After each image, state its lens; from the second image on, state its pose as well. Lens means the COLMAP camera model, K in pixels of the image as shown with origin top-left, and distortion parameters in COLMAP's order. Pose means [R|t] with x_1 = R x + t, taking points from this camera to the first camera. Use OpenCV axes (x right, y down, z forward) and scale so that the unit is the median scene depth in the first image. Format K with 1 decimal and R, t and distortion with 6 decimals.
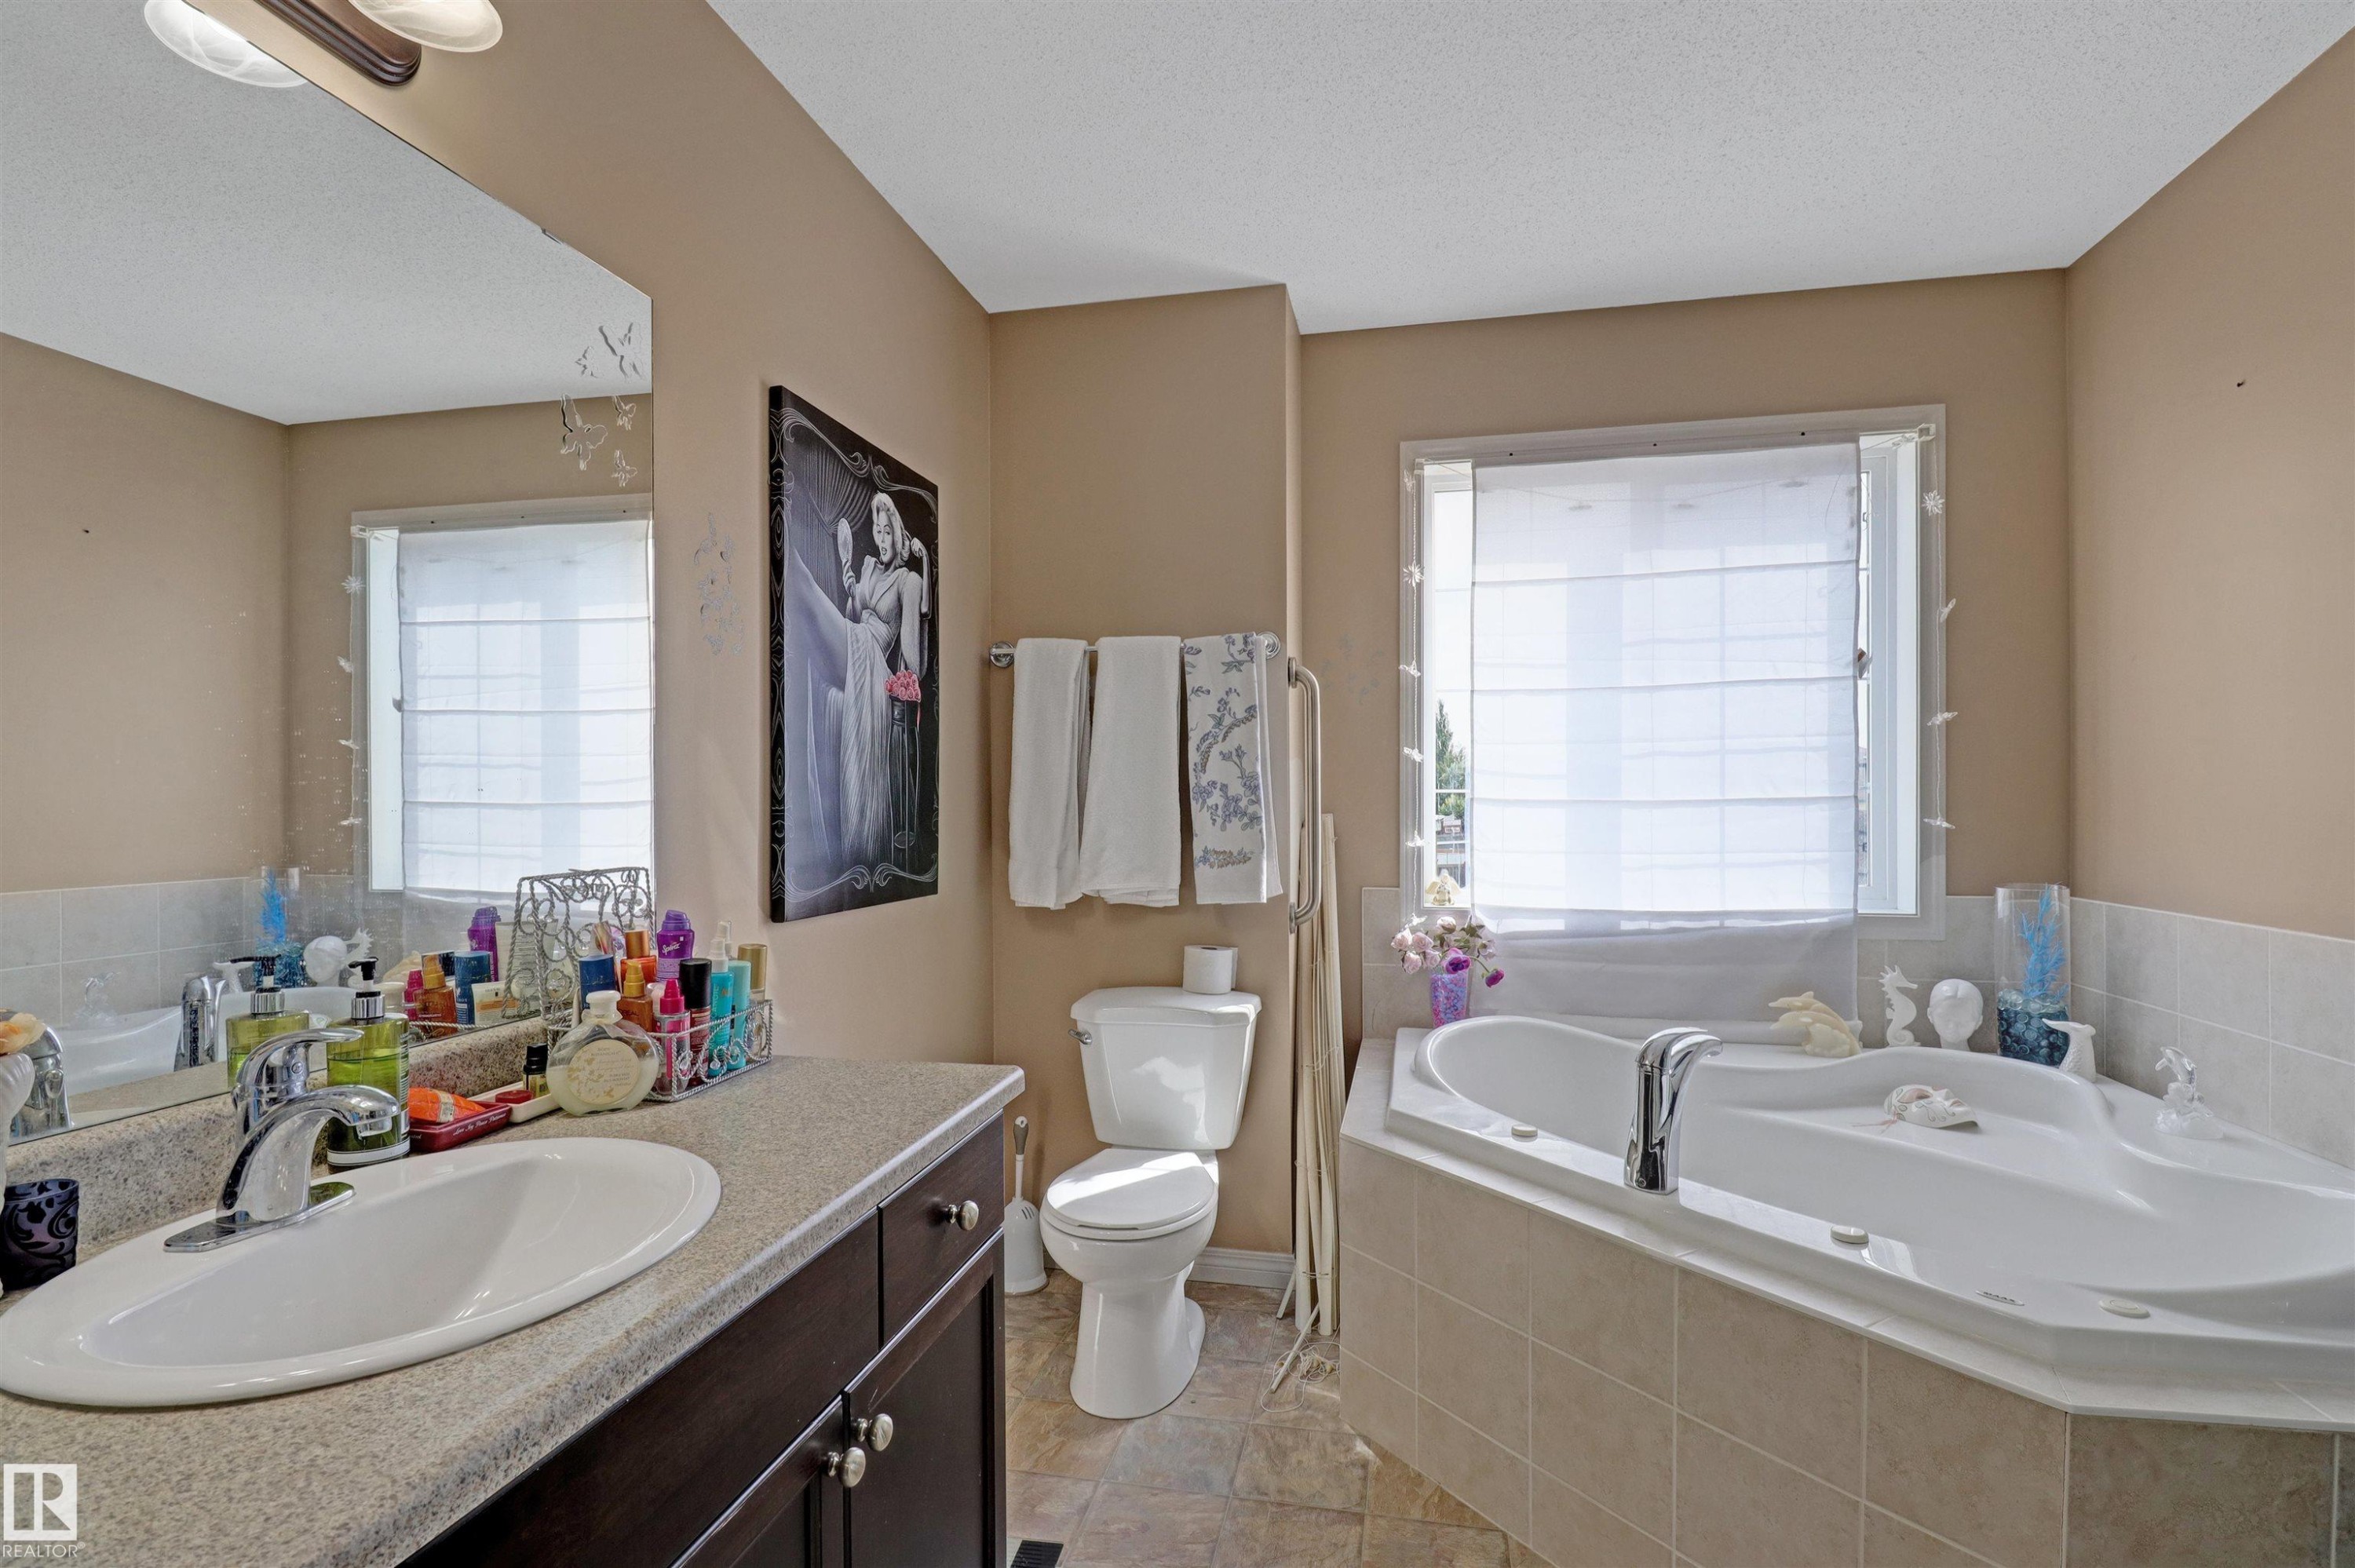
lens RADIAL K [[1149.3, 0, 1179.4], [0, 1149.3, 783.2], [0, 0, 1]] dist [0.000941, 0.000023]
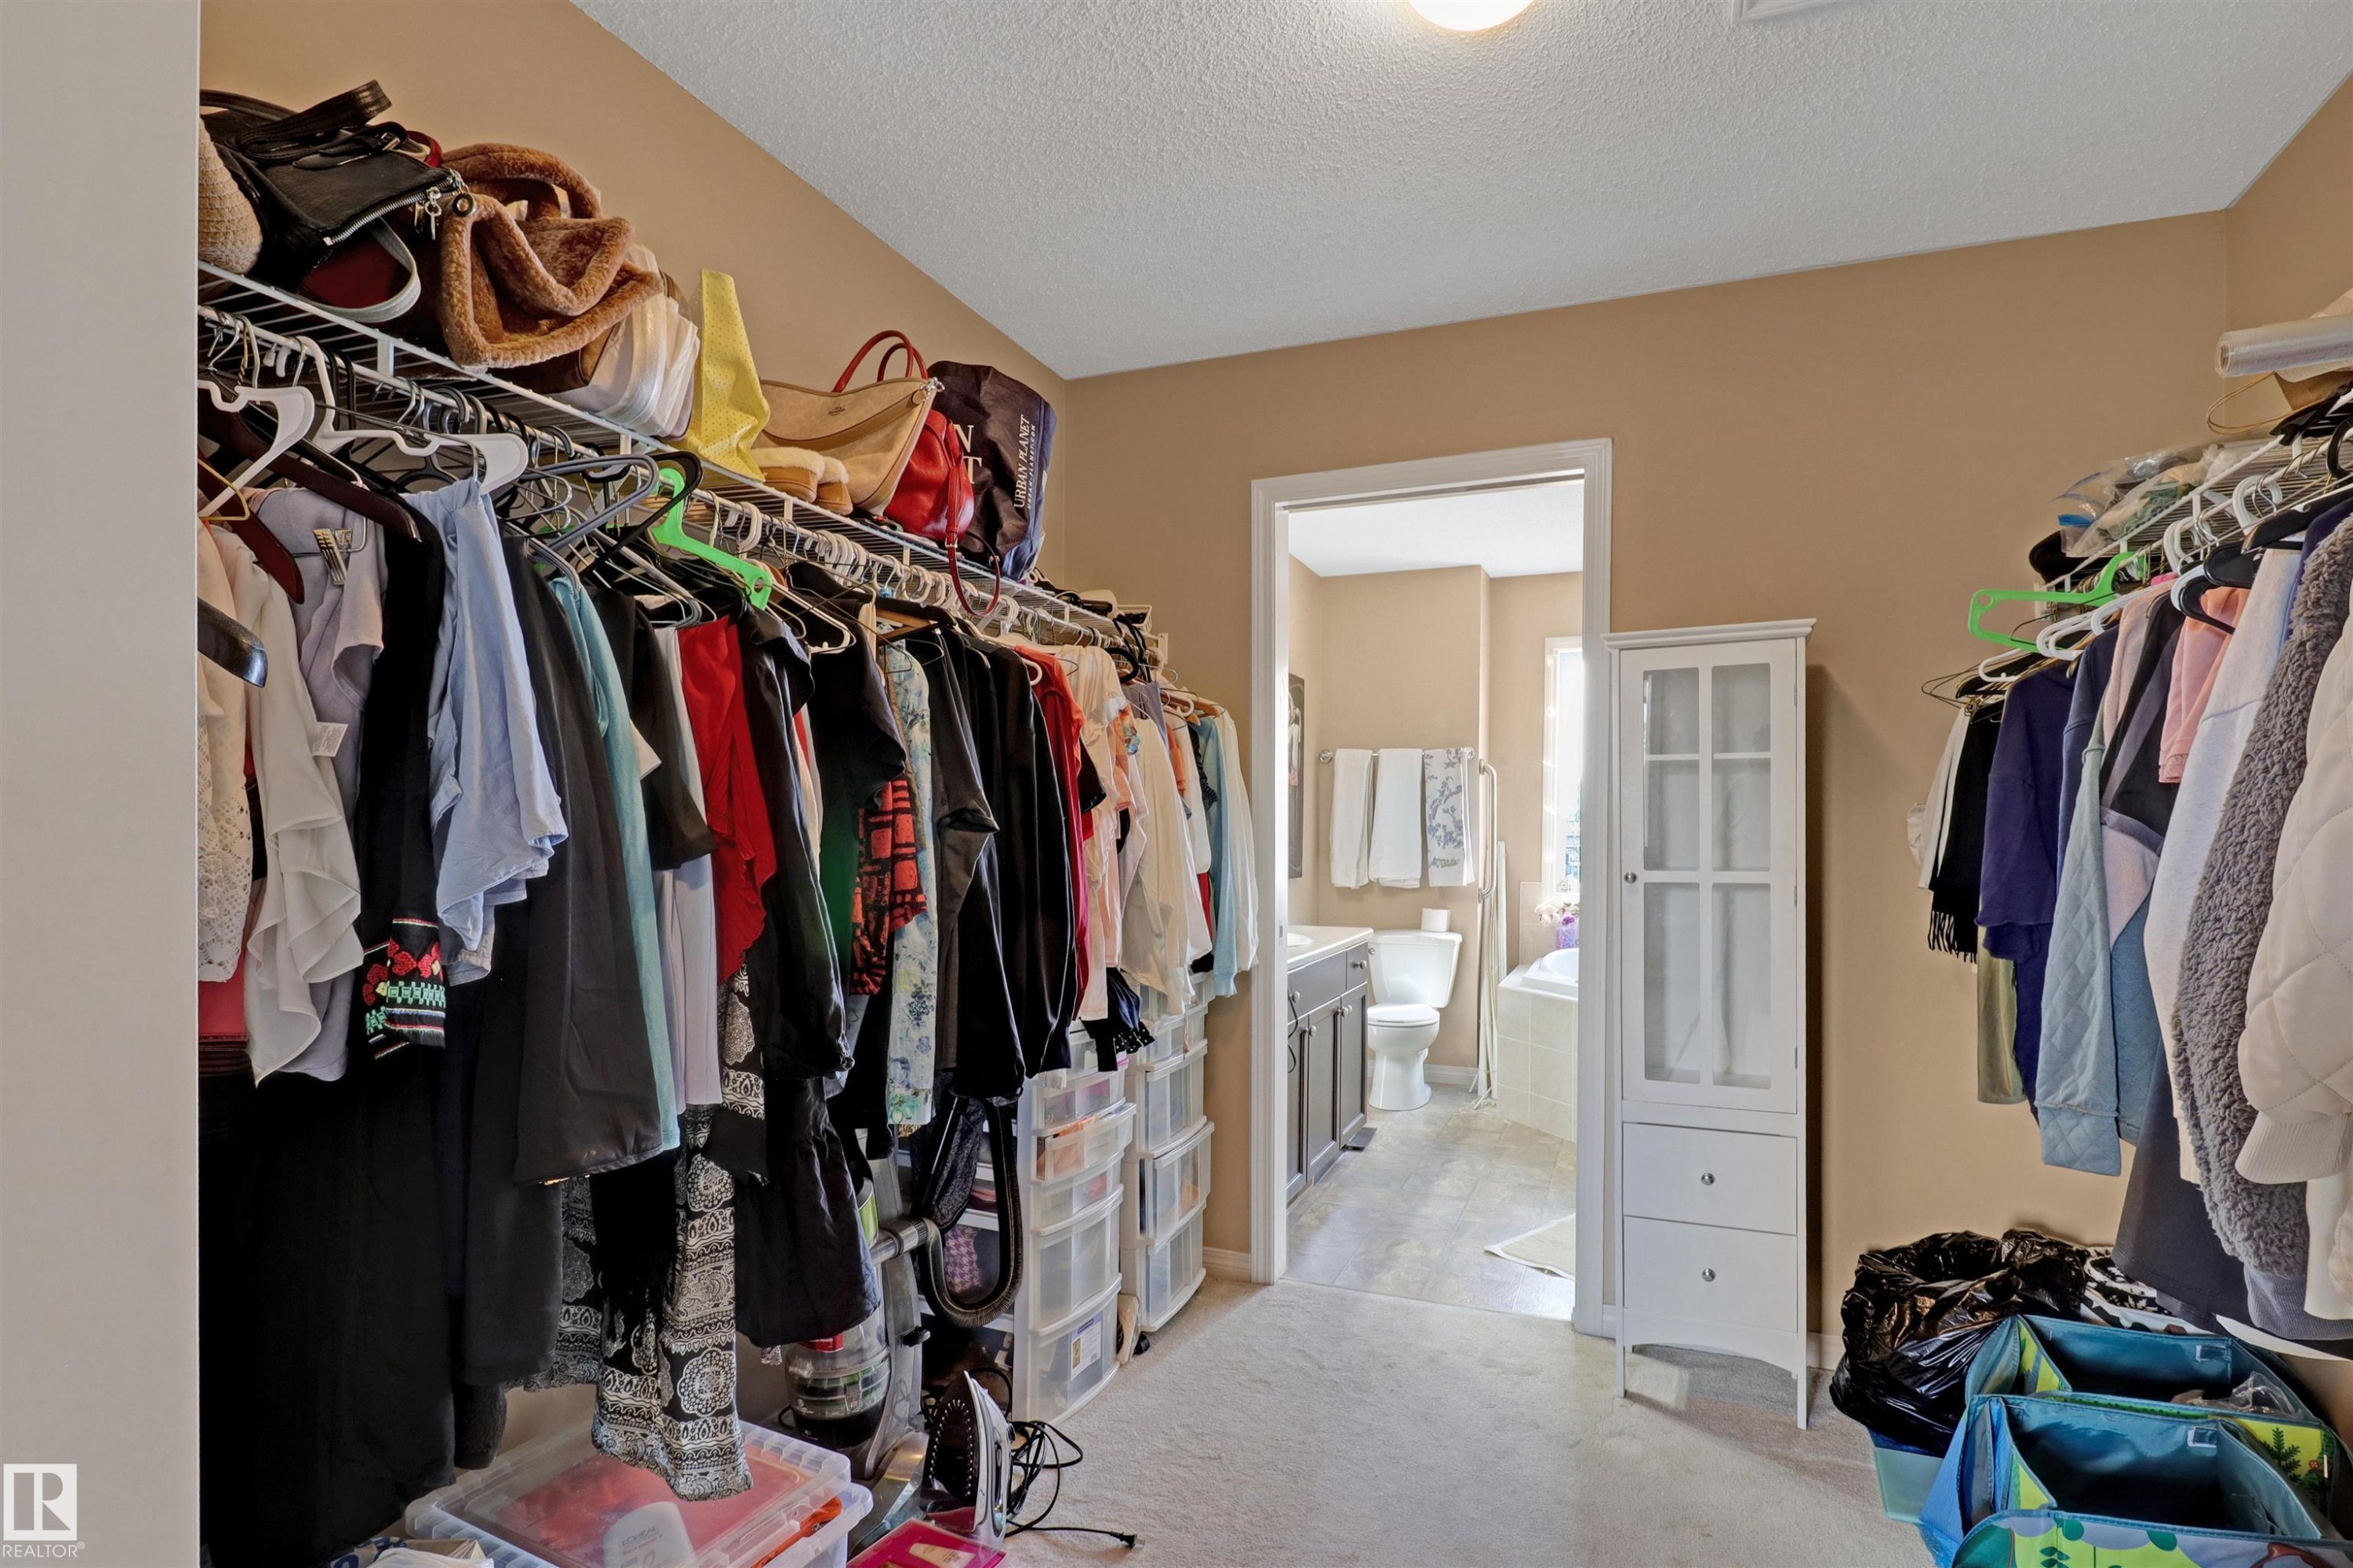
lens RADIAL K [[1148.5, 0, 1170.1], [0, 1148.5, 804.0], [0, 0, 1]] dist [0.000941, 0.000023]
pose [[0.981621, 0.011048, -0.190519, -0.047558], [-0.012591, 0.999897, -0.006887, -0.016049], [0.190423, 0.009159, 0.981659, -1.006438]]
